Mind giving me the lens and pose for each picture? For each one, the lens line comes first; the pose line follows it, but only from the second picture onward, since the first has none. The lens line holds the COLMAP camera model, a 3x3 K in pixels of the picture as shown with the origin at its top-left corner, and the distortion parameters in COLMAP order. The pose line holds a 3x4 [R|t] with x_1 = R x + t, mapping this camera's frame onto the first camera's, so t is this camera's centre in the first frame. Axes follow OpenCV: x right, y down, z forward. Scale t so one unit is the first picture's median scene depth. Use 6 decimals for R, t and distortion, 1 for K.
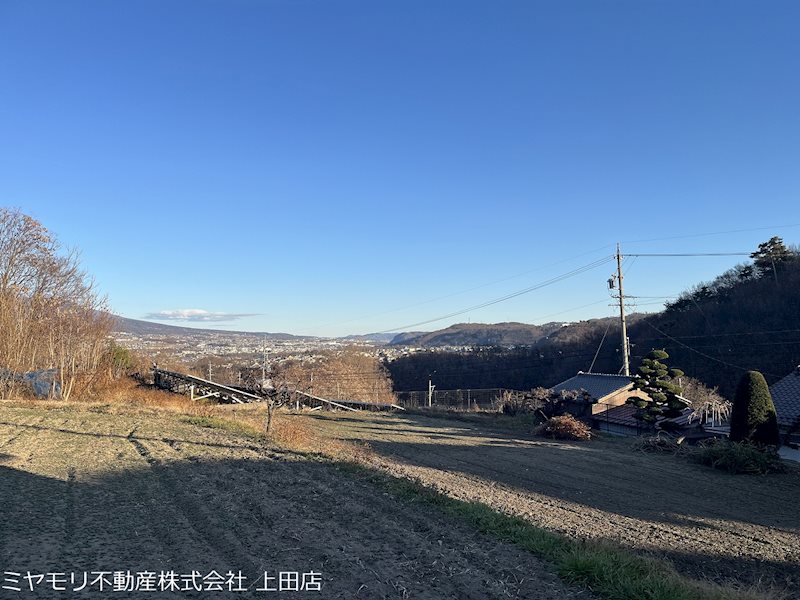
lens RADIAL K [[605.8, 0, 403.0], [0, 605.8, 296.5], [0, 0, 1]] dist [0.094554, -0.123977]
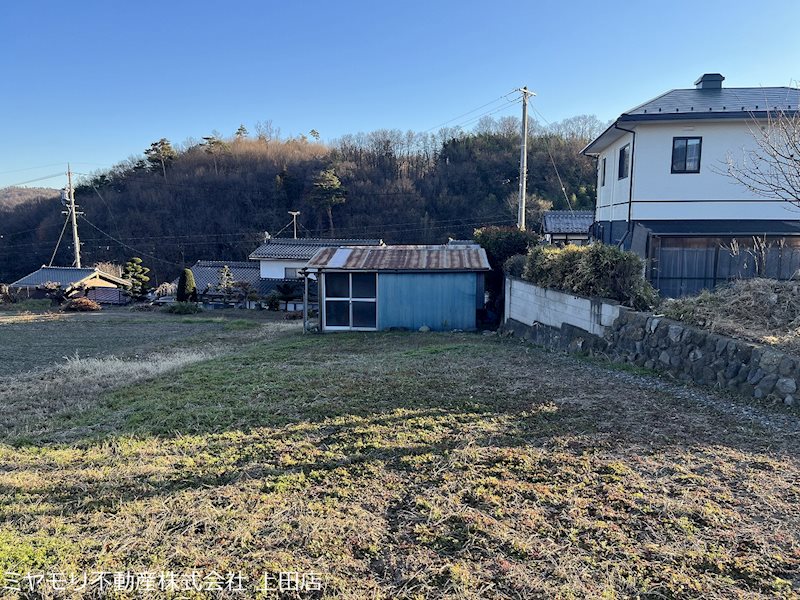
lens RADIAL K [[605.8, 0, 403.0], [0, 605.8, 296.5], [0, 0, 1]] dist [0.094554, -0.123977]
pose [[0.603639, -0.076274, 0.793601, -0.215750], [-0.080340, 0.984527, 0.155734, -0.055973], [-0.793199, -0.157765, 0.588171, -0.281990]]
